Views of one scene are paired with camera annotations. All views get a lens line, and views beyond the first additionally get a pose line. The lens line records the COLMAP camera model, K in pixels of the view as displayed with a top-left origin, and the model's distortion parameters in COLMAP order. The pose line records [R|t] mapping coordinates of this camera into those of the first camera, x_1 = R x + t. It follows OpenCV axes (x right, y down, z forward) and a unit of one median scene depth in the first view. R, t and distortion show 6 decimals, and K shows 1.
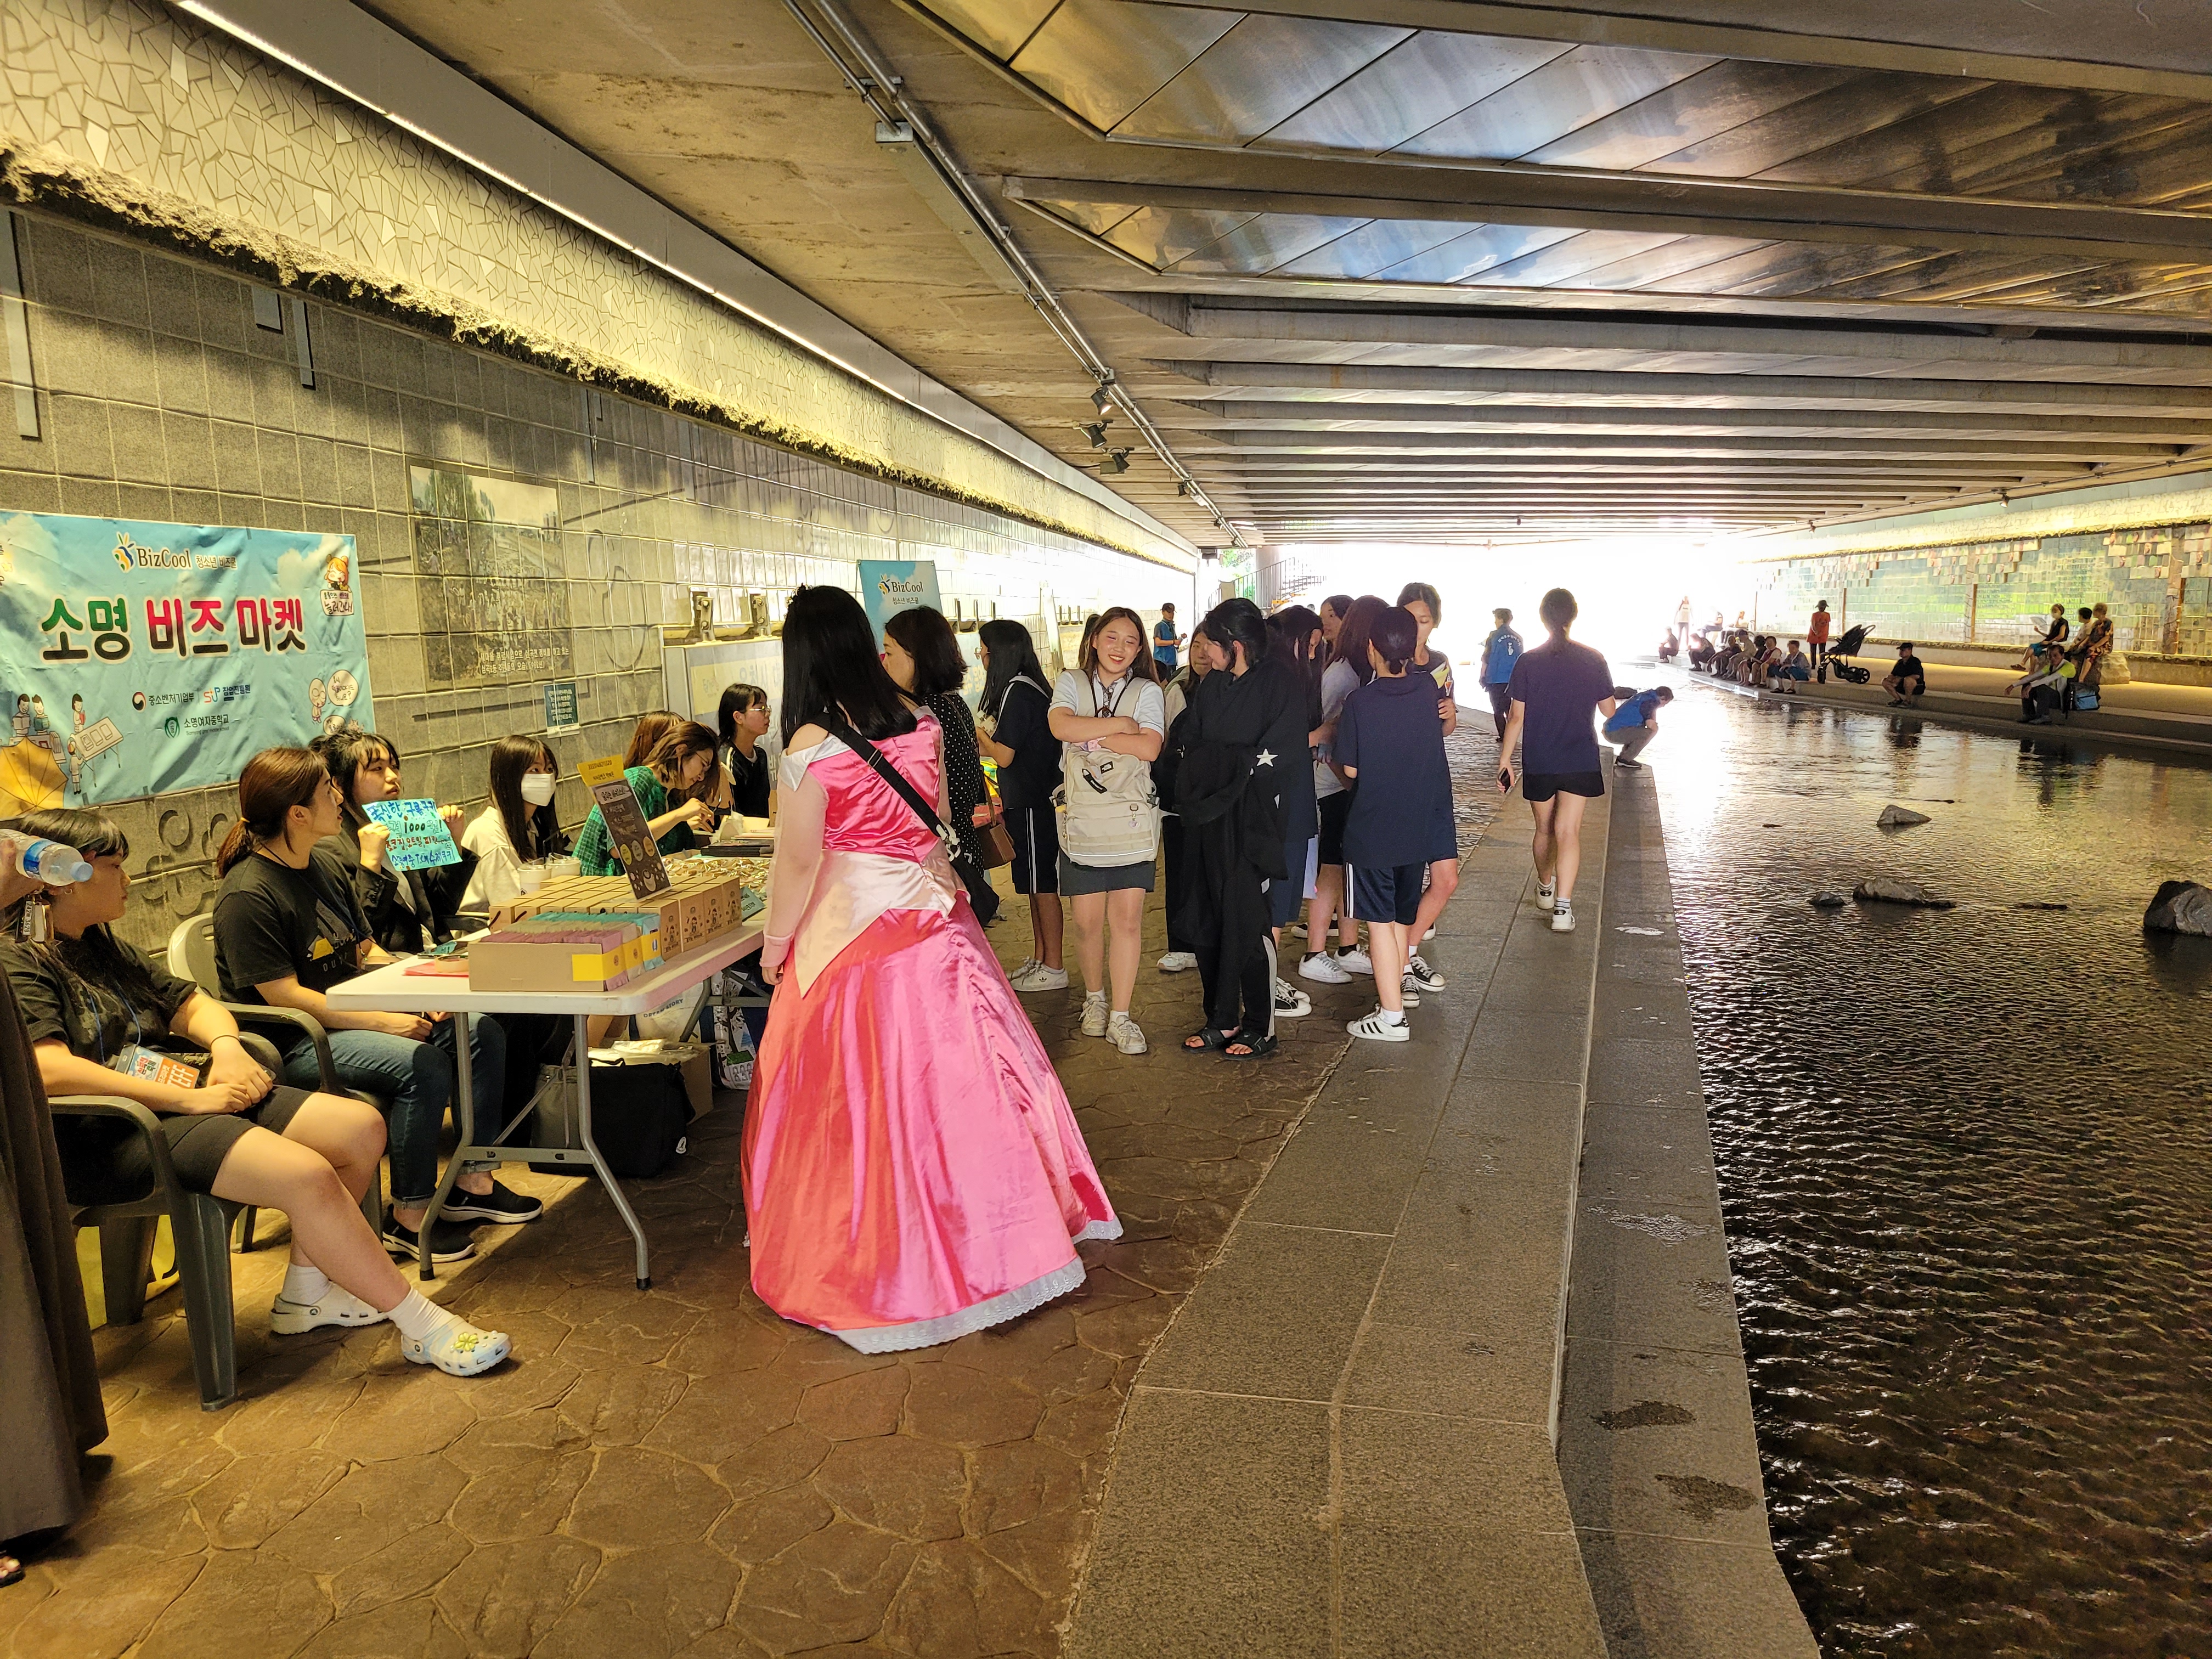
lens RADIAL K [[1671.8, 0, 1106.0], [0, 1671.8, 829.5], [0, 0, 1]] dist [0.054919, -0.044706]
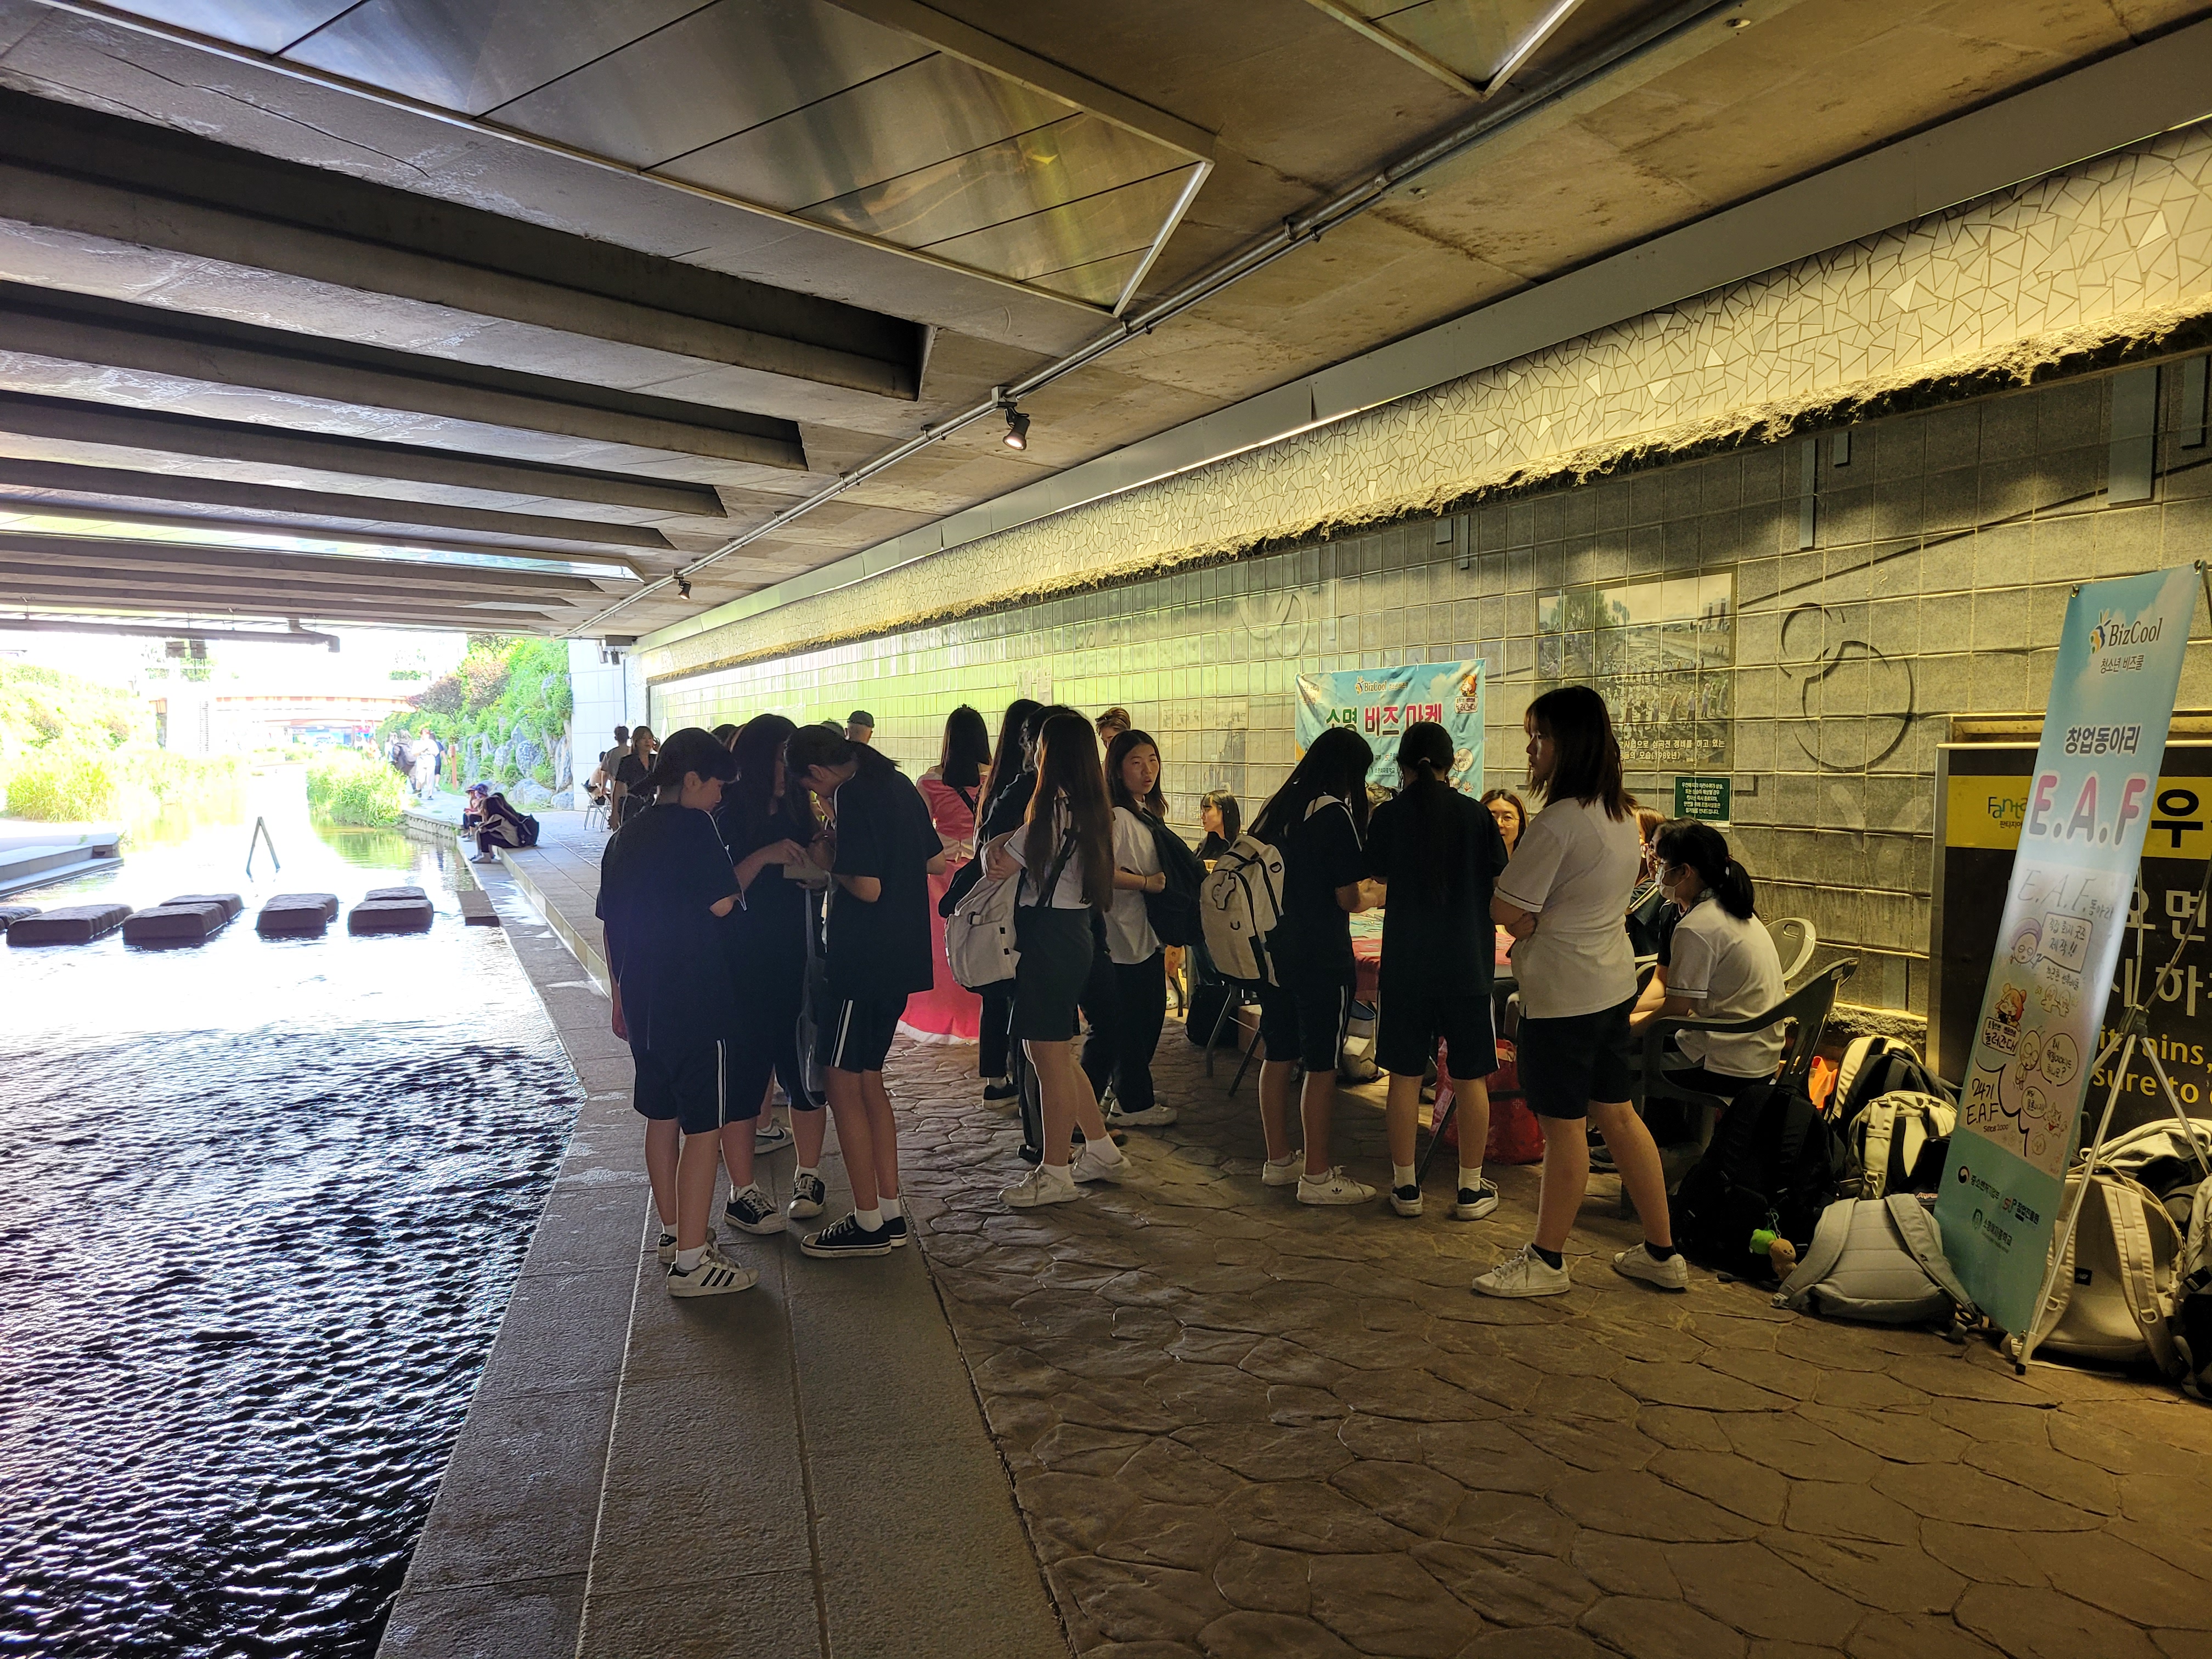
lens RADIAL K [[1652.8, 0, 1100.9], [0, 1652.8, 841.7], [0, 0, 1]] dist [0.062956, -0.048232]
pose [[-0.866127, 0.061025, -0.496084, 0.536683], [-0.036267, 0.982229, 0.184148, -0.252273], [0.498506, 0.177487, -0.848522, 1.942013]]
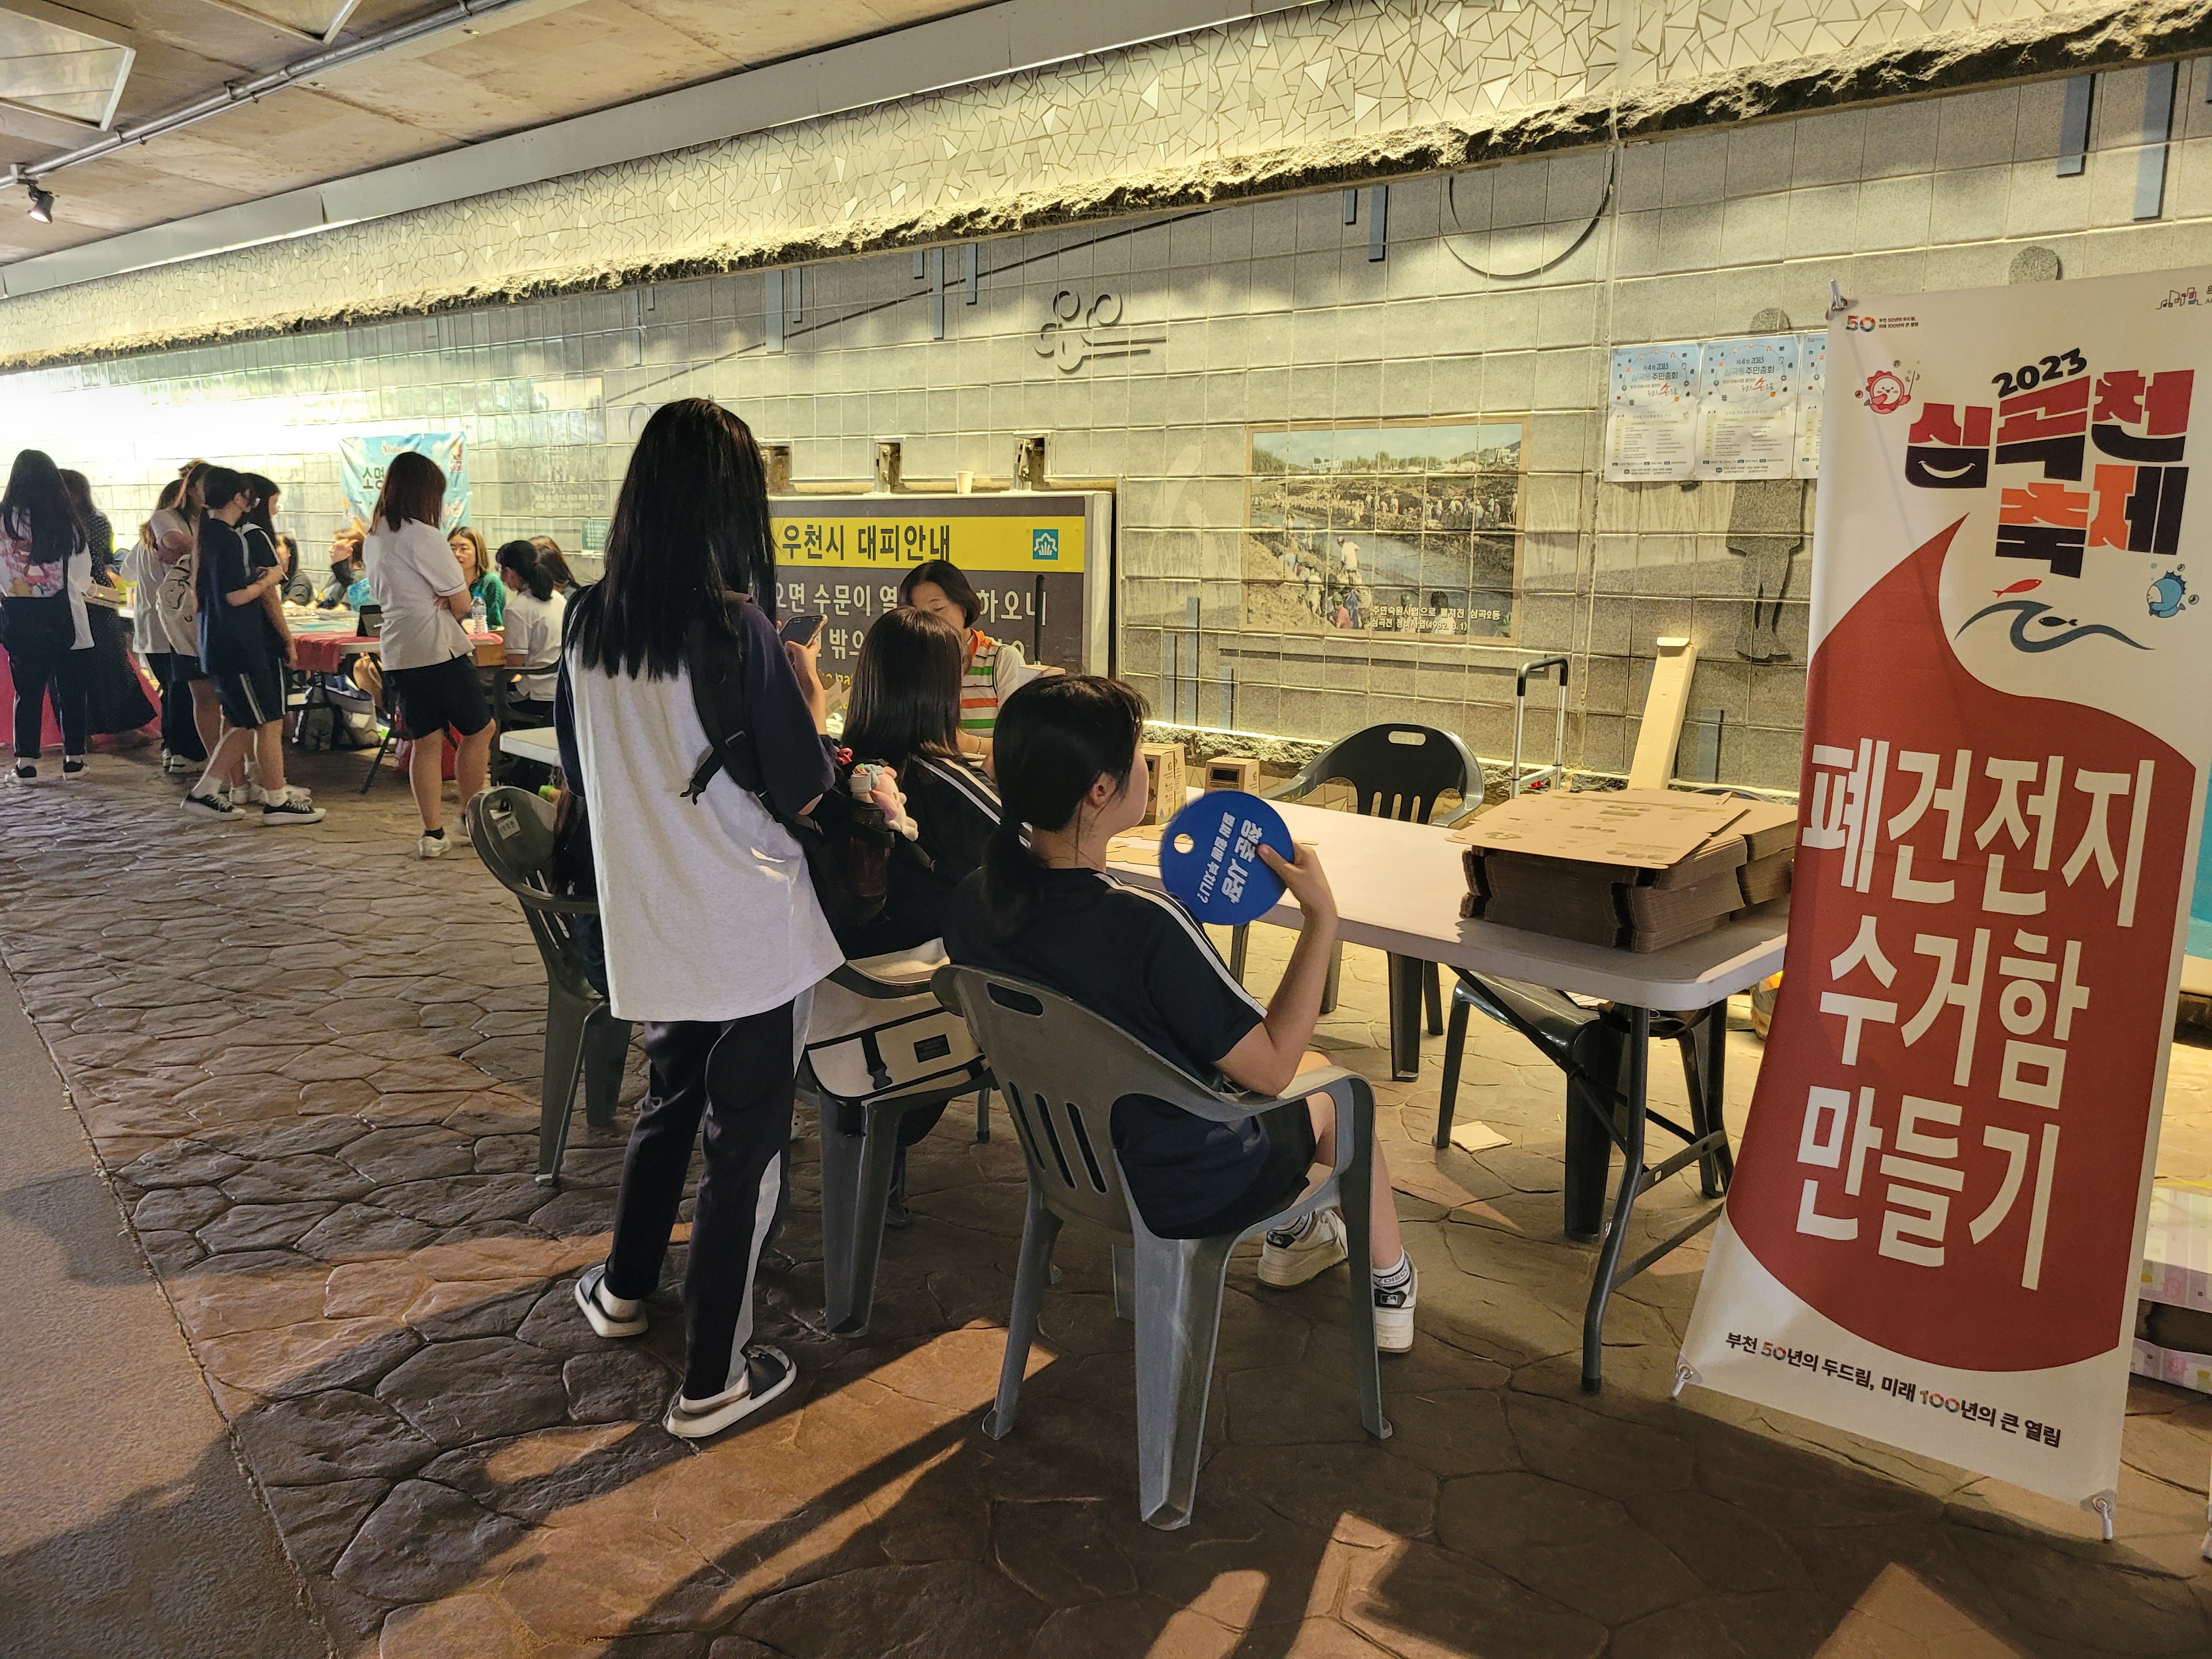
lens RADIAL K [[1671.8, 0, 1106.0], [0, 1671.8, 829.5], [0, 0, 1]] dist [0.054919, -0.044706]
pose [[-0.579071, 0.167707, -0.797841, 0.700557], [-0.099322, 0.956813, 0.273210, -0.314009], [0.809204, 0.237451, -0.537406, 2.548690]]
